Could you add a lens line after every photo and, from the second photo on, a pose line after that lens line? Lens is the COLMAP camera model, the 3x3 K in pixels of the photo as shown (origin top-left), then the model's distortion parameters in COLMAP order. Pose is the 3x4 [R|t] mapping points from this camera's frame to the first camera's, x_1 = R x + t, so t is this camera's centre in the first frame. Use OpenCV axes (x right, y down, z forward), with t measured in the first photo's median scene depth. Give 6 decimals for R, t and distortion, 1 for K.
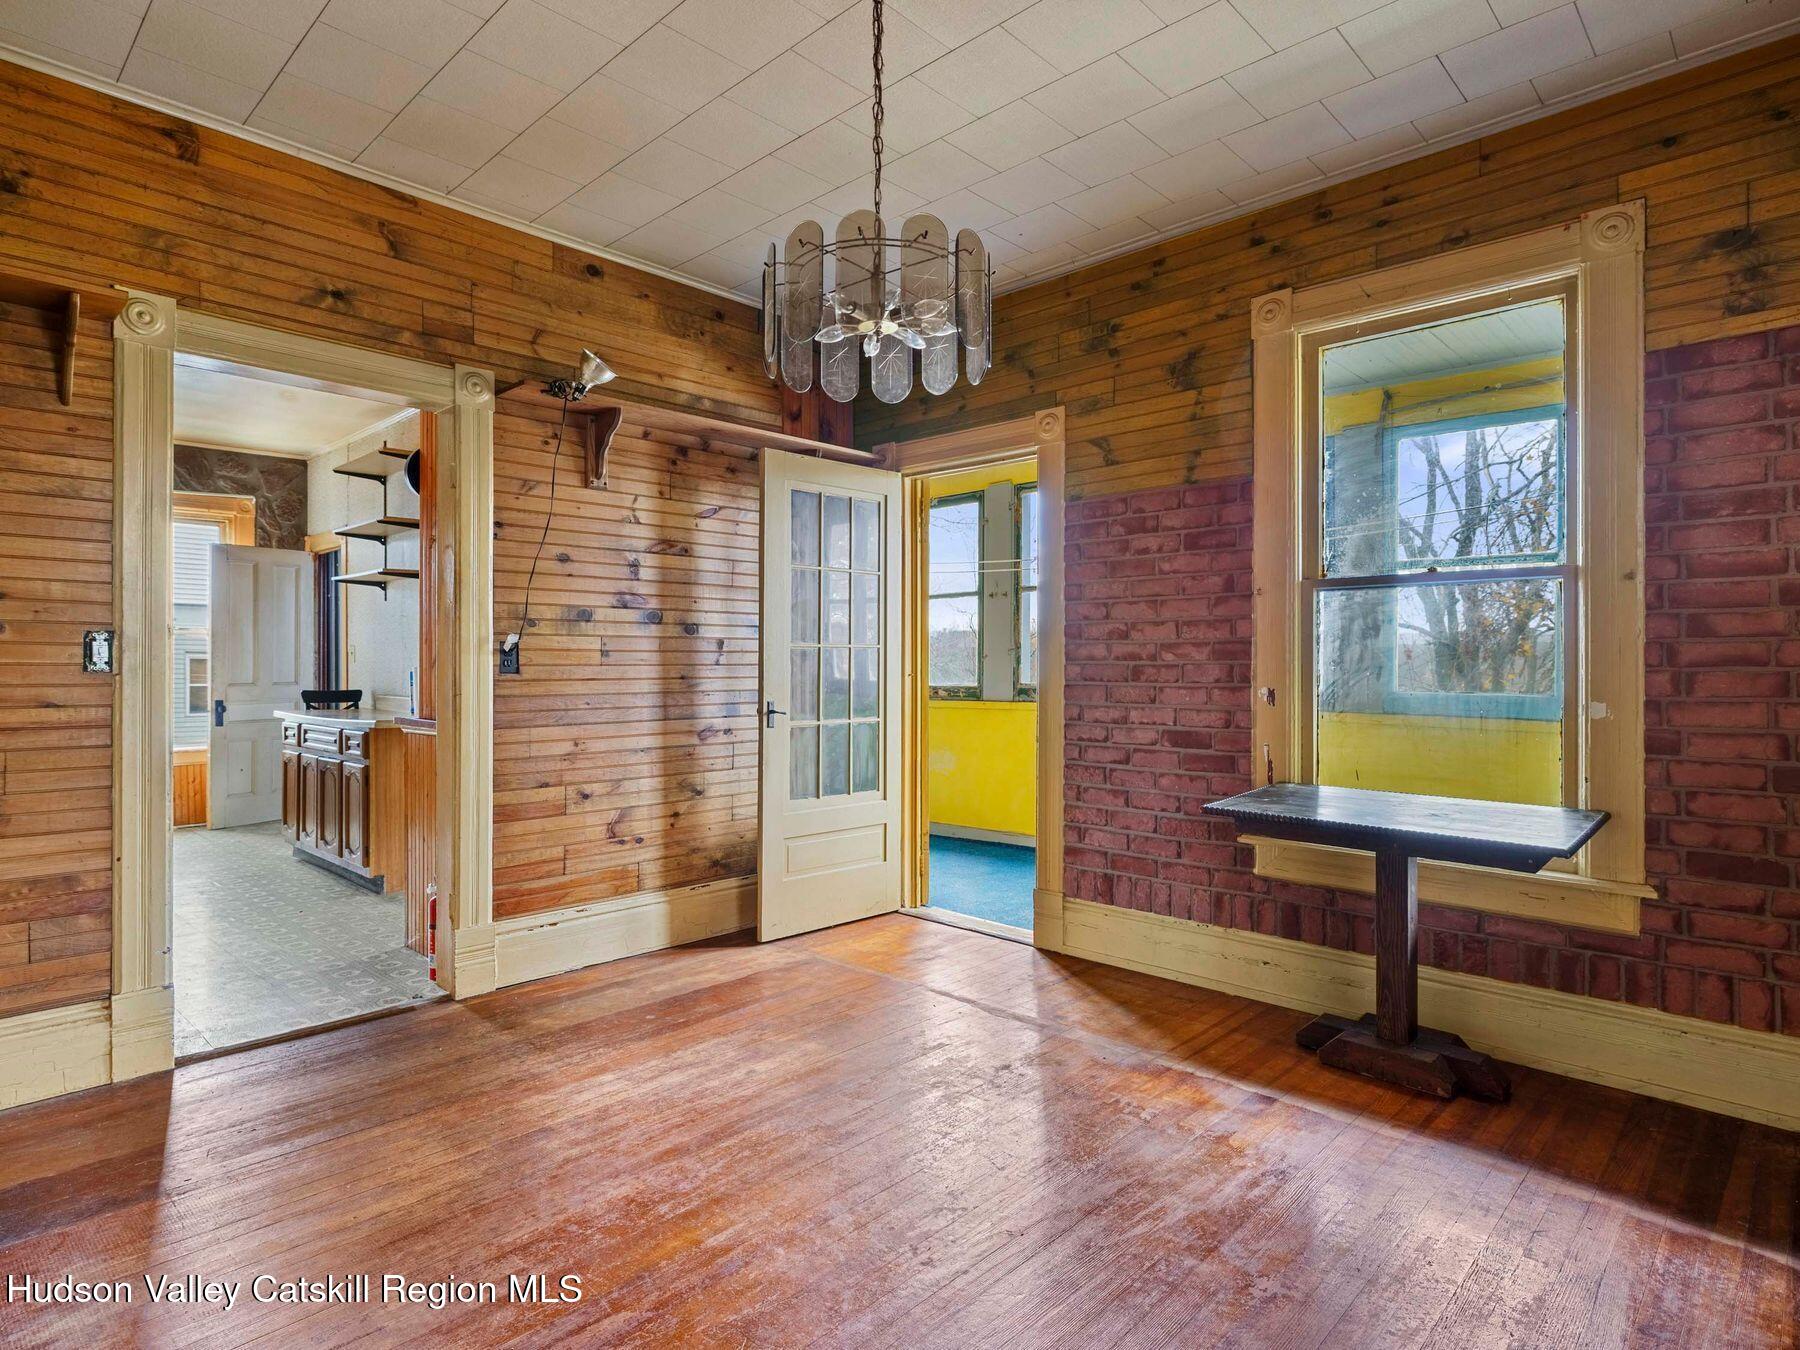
lens RADIAL K [[954.0, 0, 911.6], [0, 954.0, 664.2], [0, 0, 1]] dist [-0.001276, 0.000662]
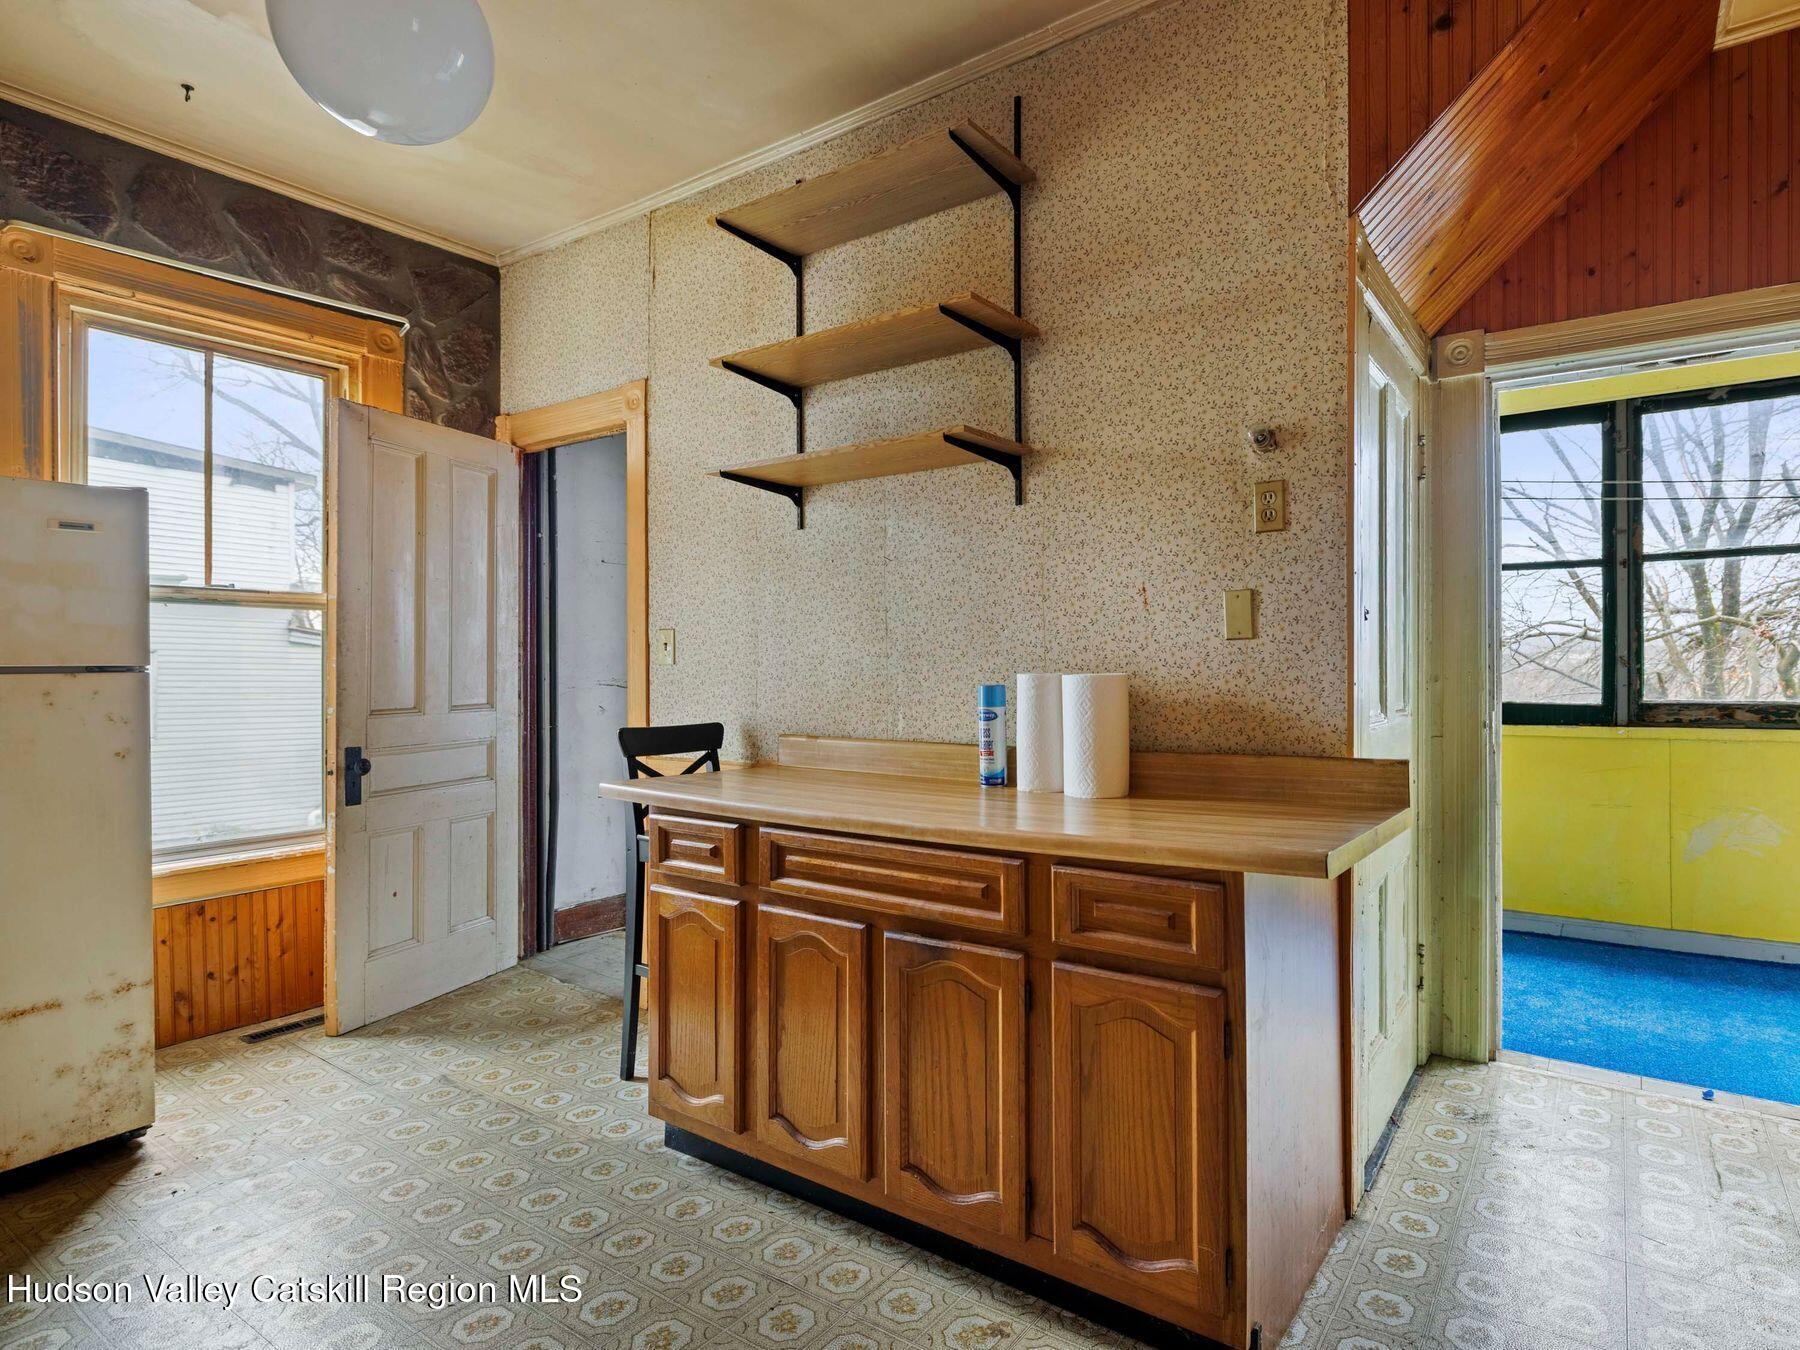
lens RADIAL K [[855.6, 0, 900.0], [0, 855.6, 675.0], [0, 0, 1]] dist [-0.002568, -0.000087]
pose [[0.984224, -0.000142, 0.176928, -0.881096], [0.000381, 0.999999, -0.001315, 0.006565], [-0.176928, 0.001362, 0.984223, 0.900188]]
